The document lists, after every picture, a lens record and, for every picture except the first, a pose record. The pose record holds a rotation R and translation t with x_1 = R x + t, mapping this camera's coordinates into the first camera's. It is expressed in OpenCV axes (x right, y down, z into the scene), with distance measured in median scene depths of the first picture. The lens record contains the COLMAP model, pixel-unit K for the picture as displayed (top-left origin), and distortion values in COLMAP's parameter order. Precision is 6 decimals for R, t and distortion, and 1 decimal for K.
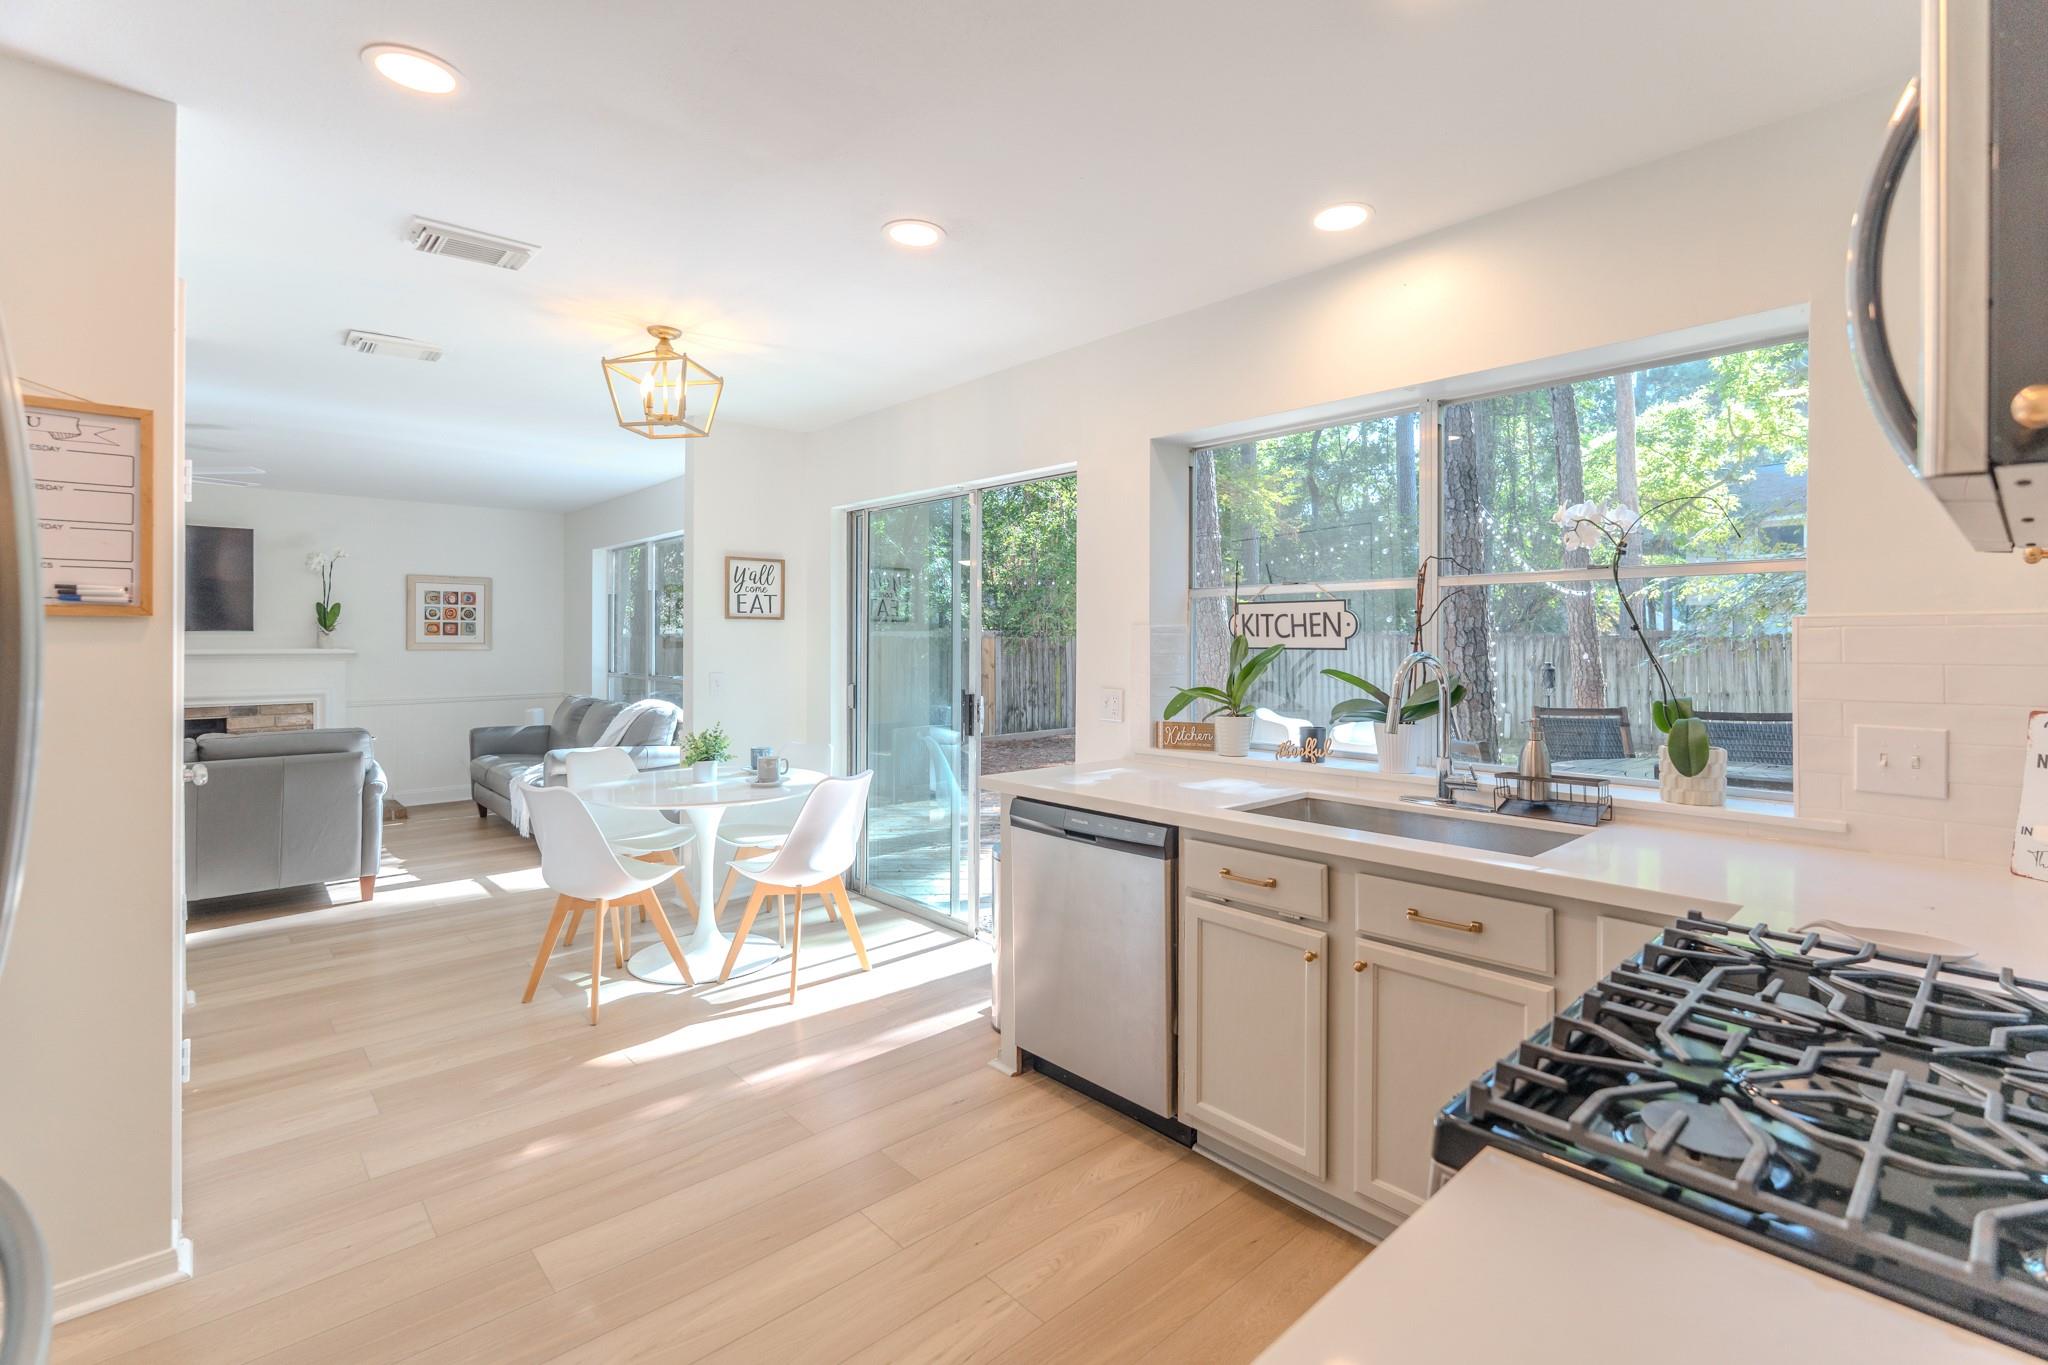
lens RADIAL K [[920.5, 0, 1034.4], [0, 920.5, 634.5], [0, 0, 1]] dist [-0.002651, 0.001840]
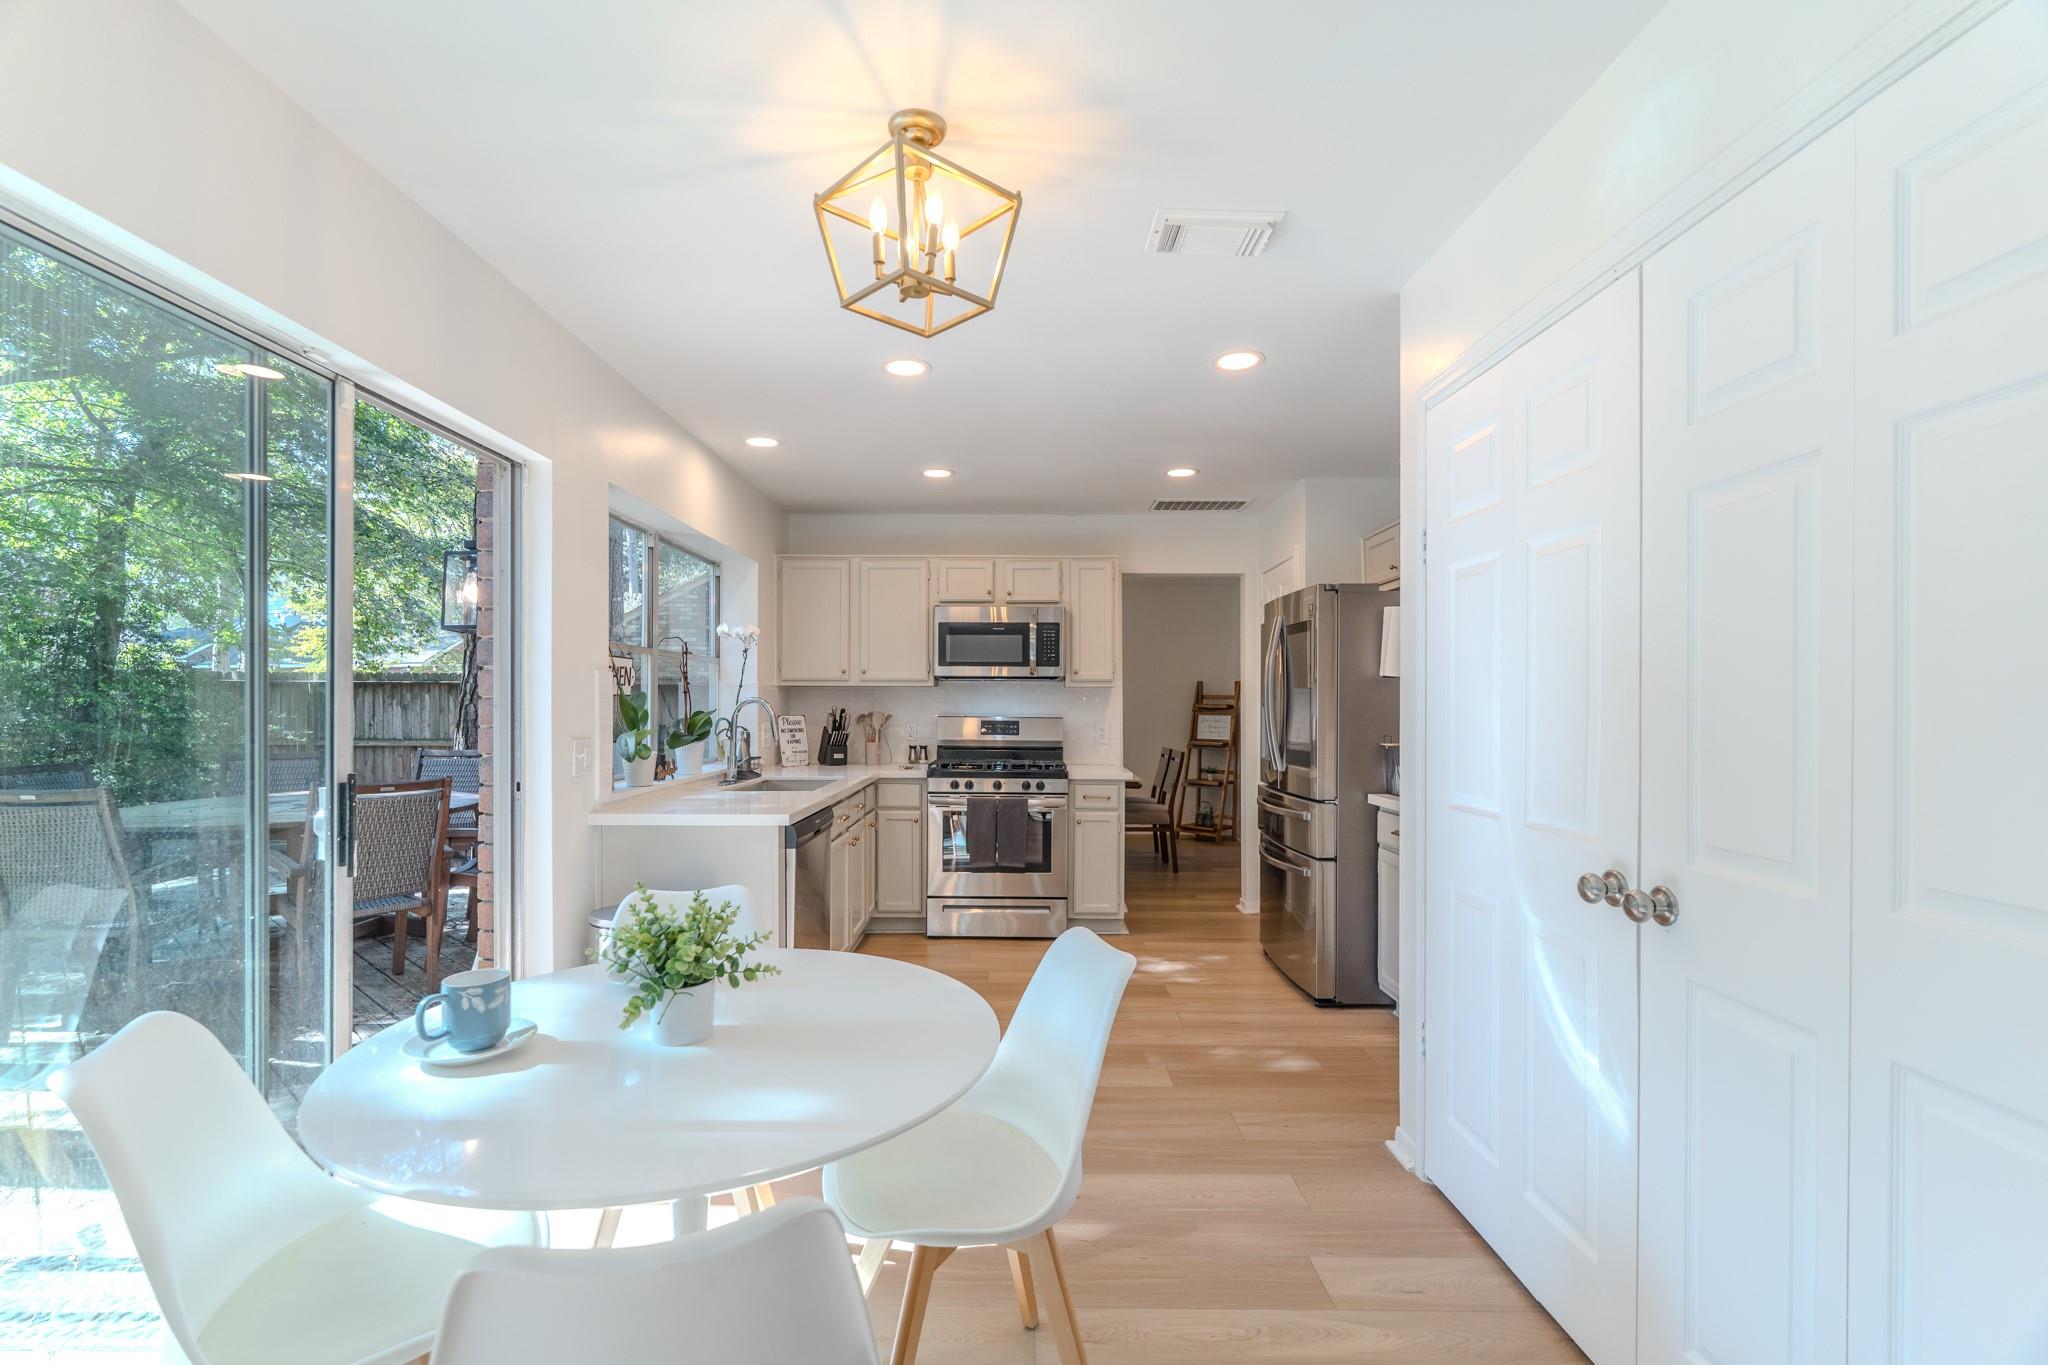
lens RADIAL K [[920.5, 0, 1015.4], [0, 920.5, 697.7], [0, 0, 1]] dist [-0.002651, 0.001840]
pose [[-0.737429, -0.001827, 0.675422, -0.499201], [-0.006765, 0.999966, -0.004681, 0.011343], [-0.675391, -0.008021, -0.737416, 0.830431]]
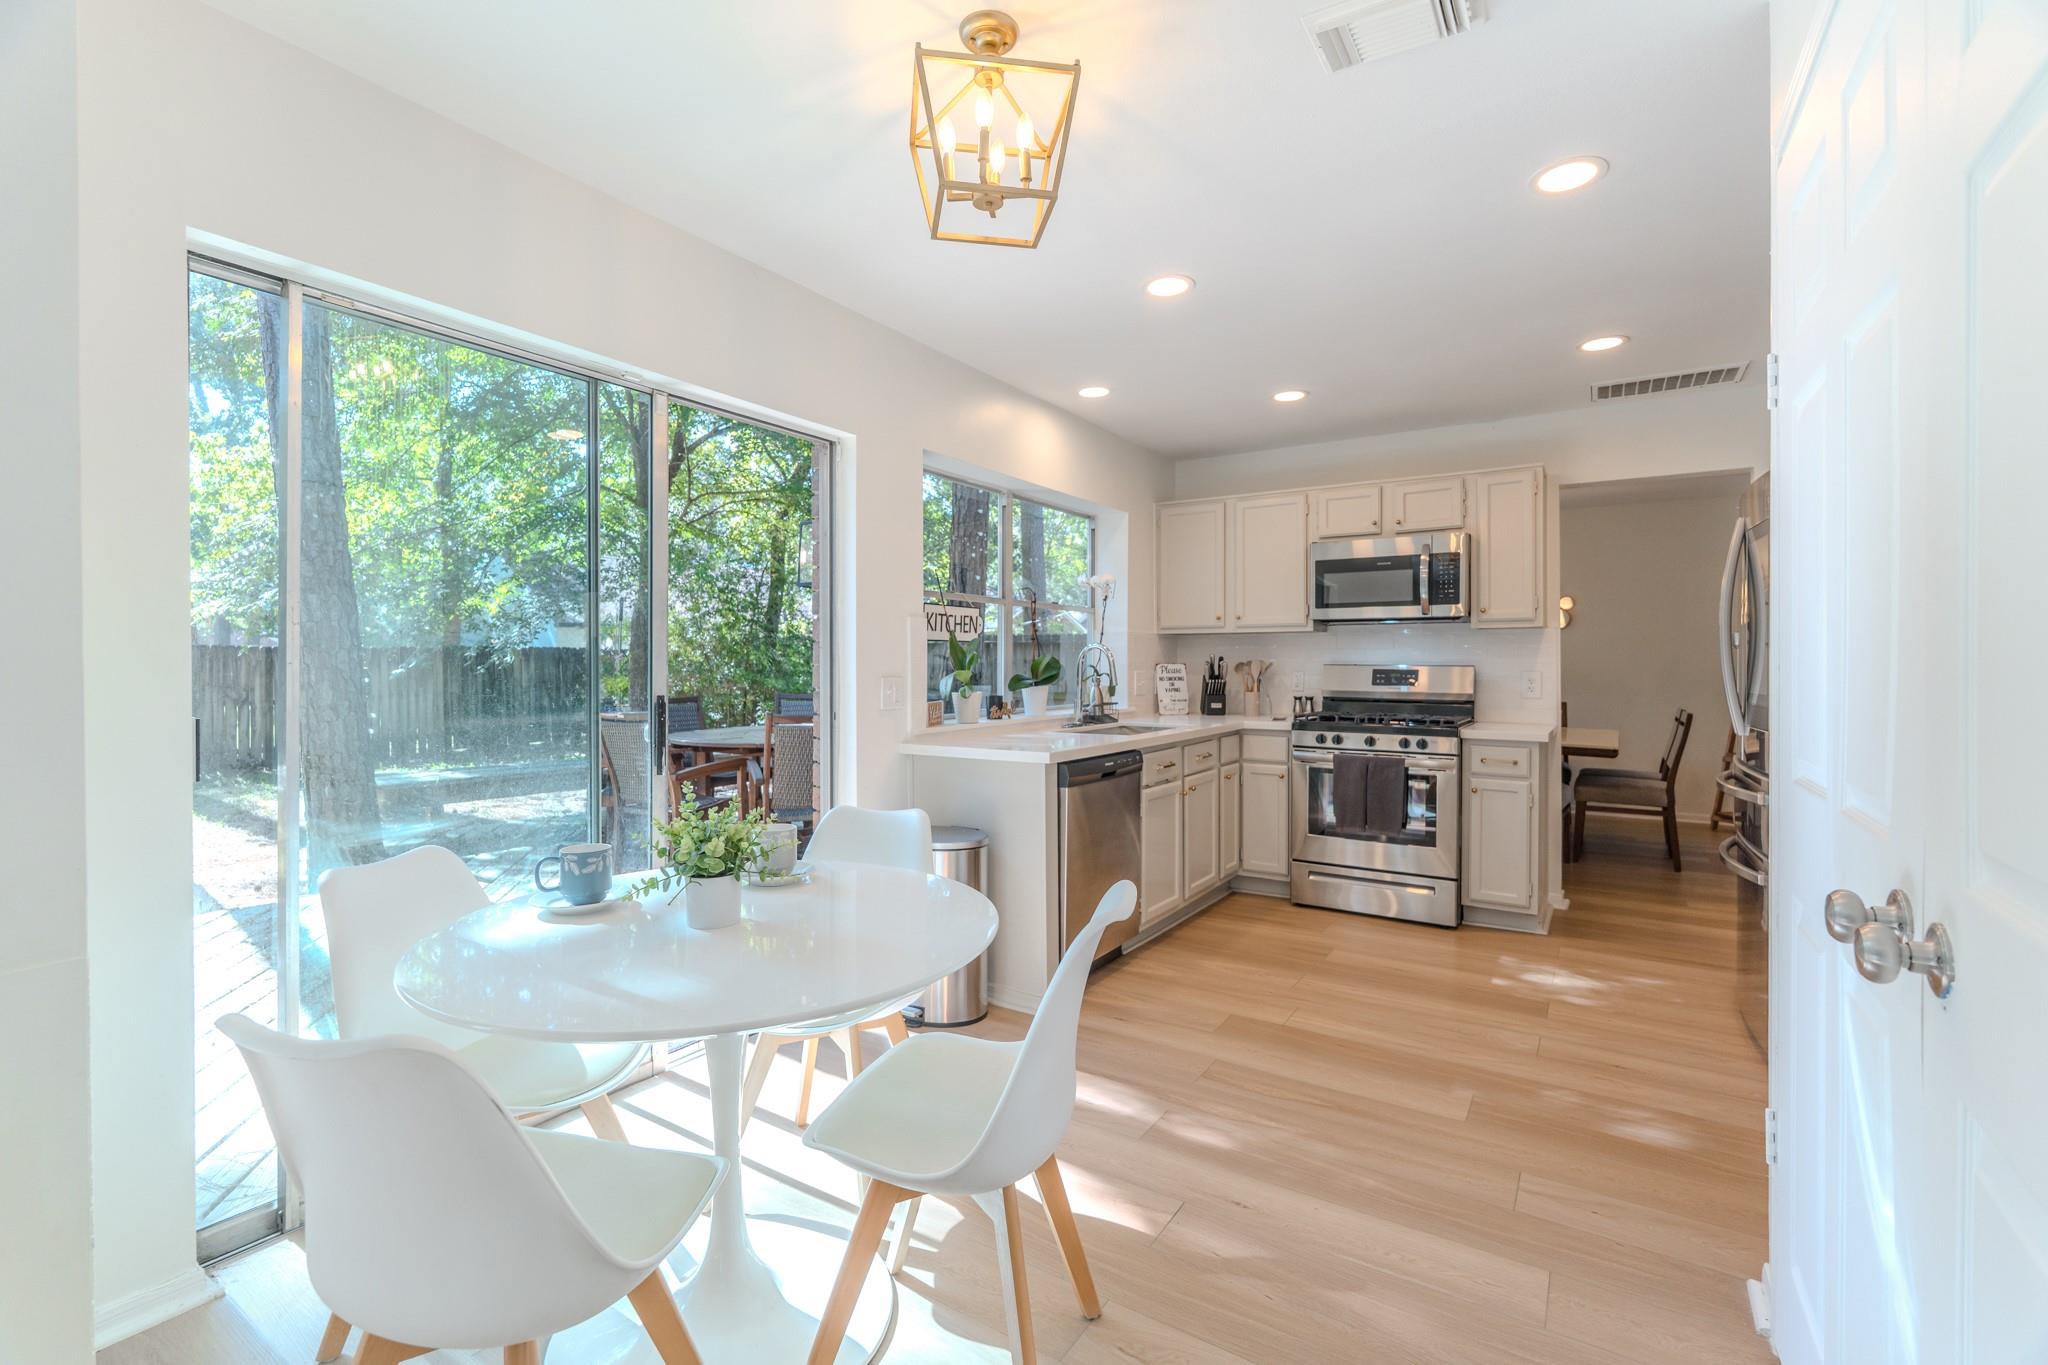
lens RADIAL K [[920.5, 0, 1020.7], [0, 920.5, 662.4], [0, 0, 1]] dist [-0.002651, 0.001840]
pose [[-0.248308, -0.003225, 0.968676, -0.565235], [-0.002472, 0.999993, 0.002695, 0.023183], [-0.968678, -0.001725, -0.248315, 0.671497]]
